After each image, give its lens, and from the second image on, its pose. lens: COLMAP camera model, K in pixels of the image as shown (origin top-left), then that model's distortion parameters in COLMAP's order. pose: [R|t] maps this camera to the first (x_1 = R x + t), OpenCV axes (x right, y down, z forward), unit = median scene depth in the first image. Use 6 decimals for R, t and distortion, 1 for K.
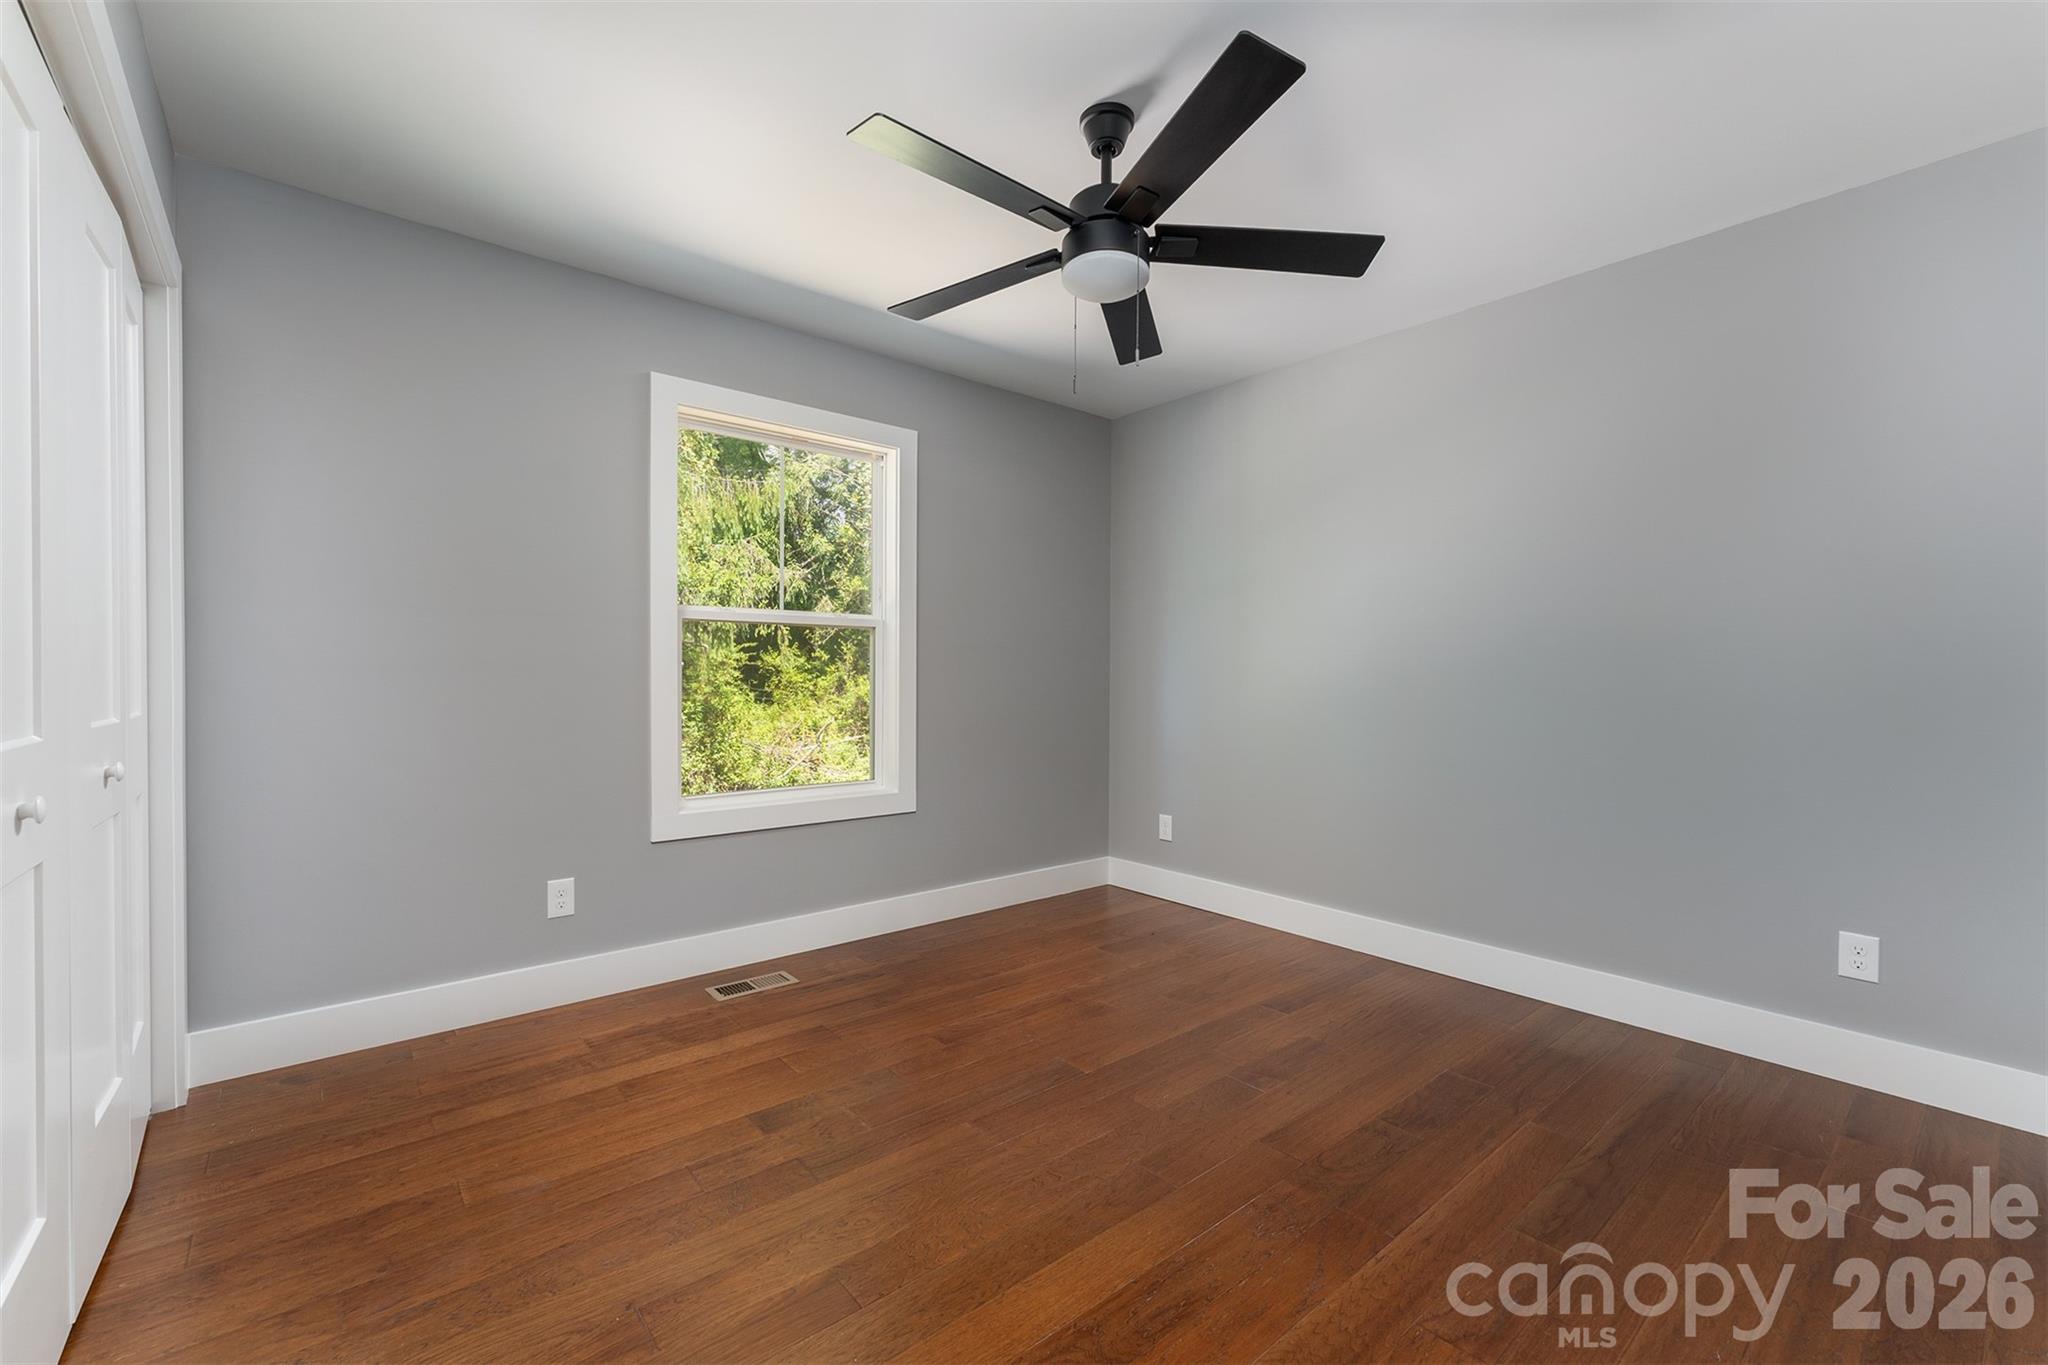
lens RADIAL K [[841.1, 0, 1024.0], [0, 841.1, 682.5], [0, 0, 1]] dist [-0.001016, -0.000076]
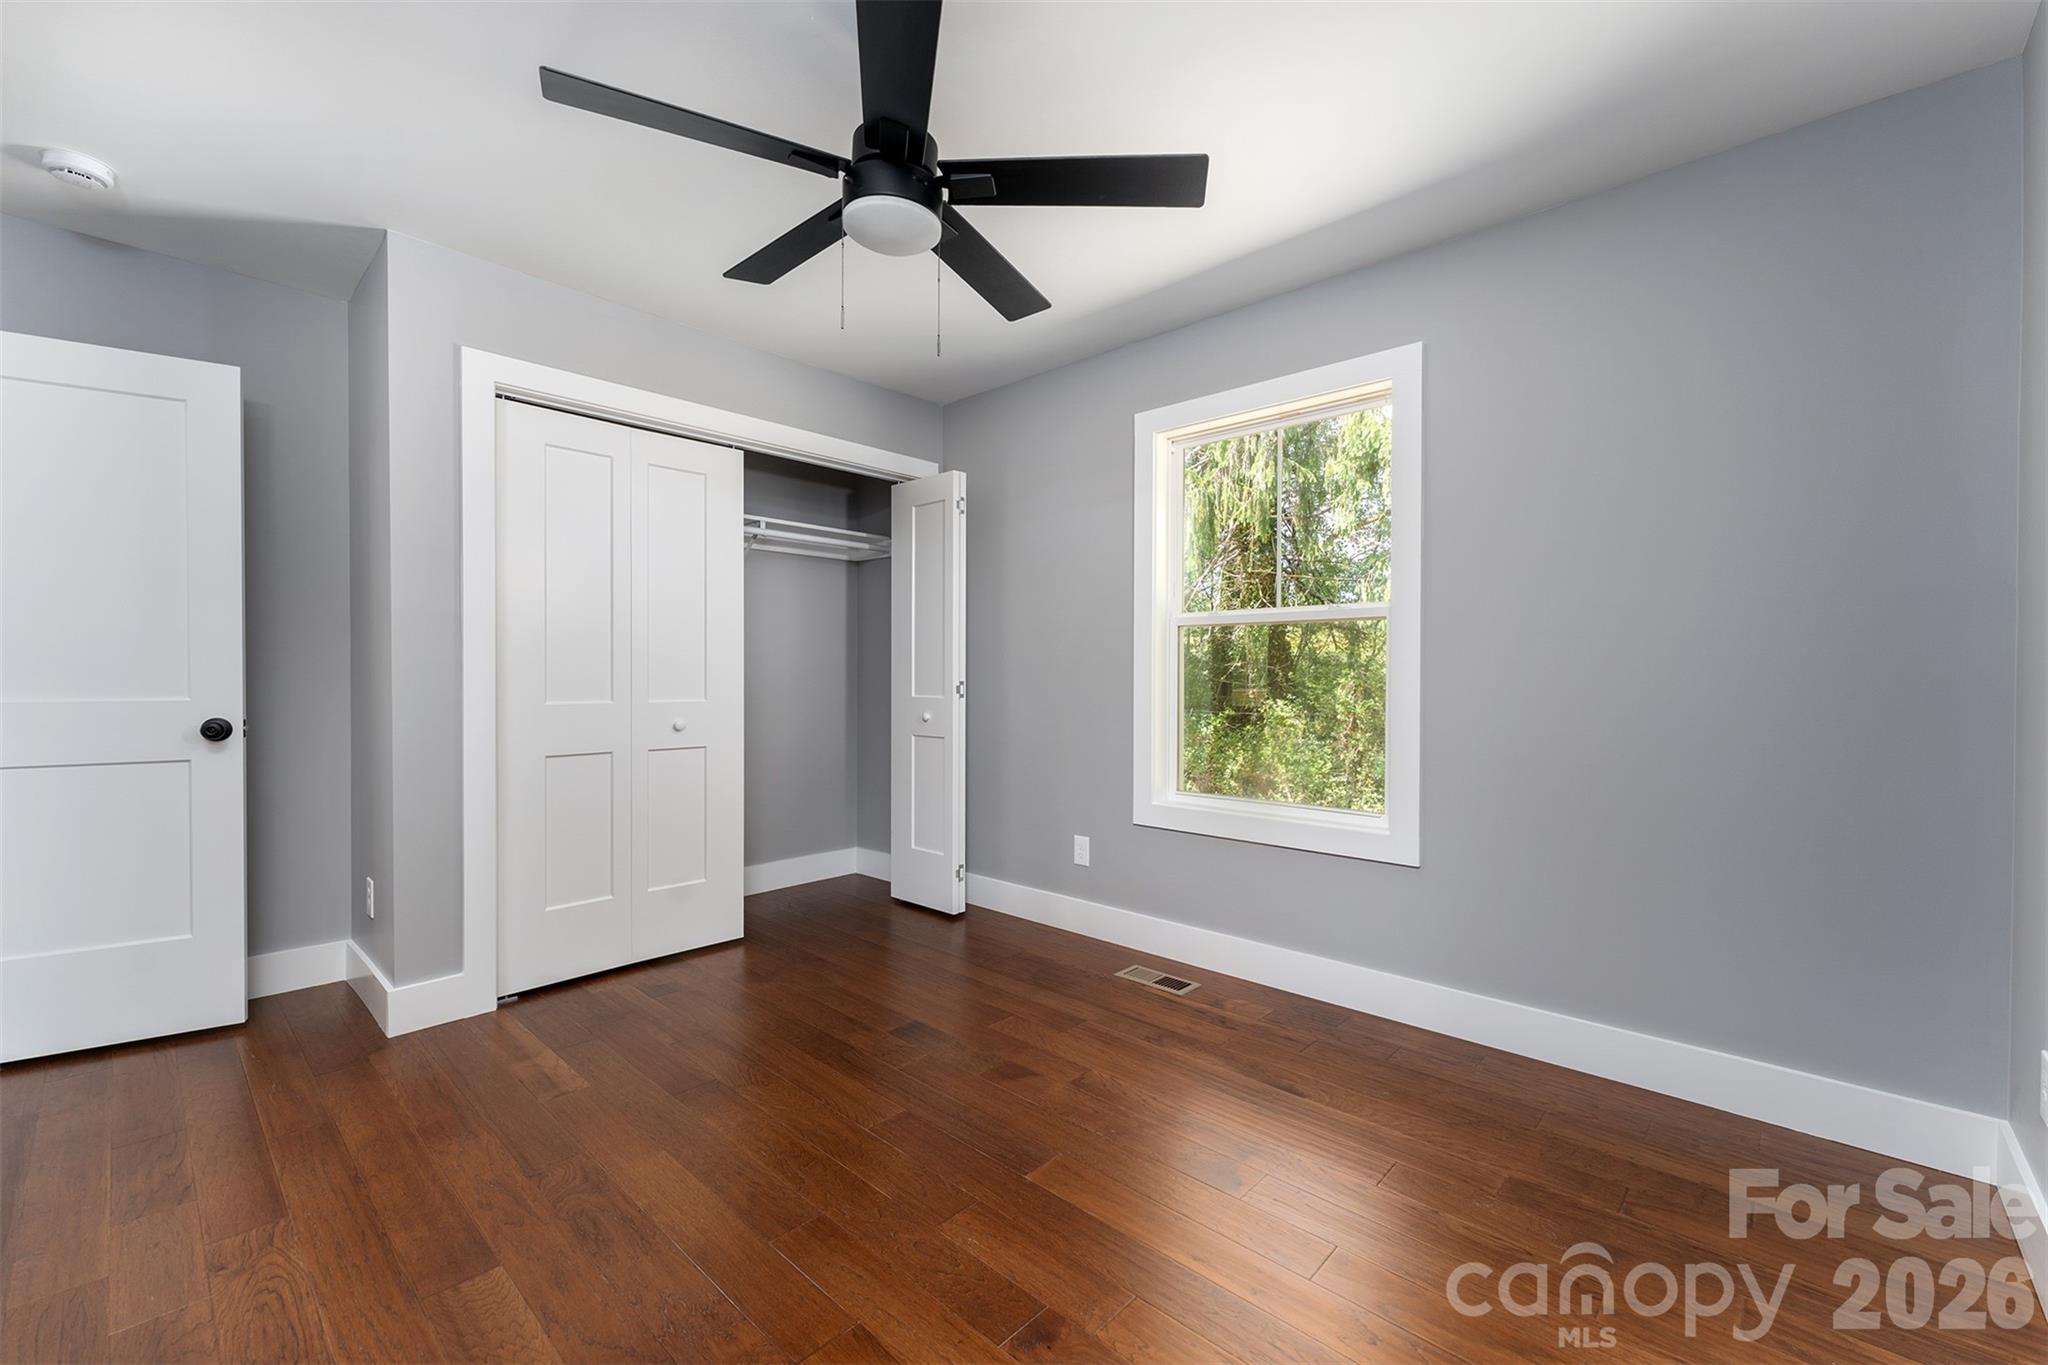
lens RADIAL K [[841.1, 0, 1024.0], [0, 841.1, 682.5], [0, 0, 1]] dist [-0.001016, -0.000076]
pose [[0.118006, -0.000705, -0.993013, 0.651507], [-0.013062, 0.999912, -0.002262, 0.000607], [0.992927, 0.013237, 0.117986, 0.680352]]
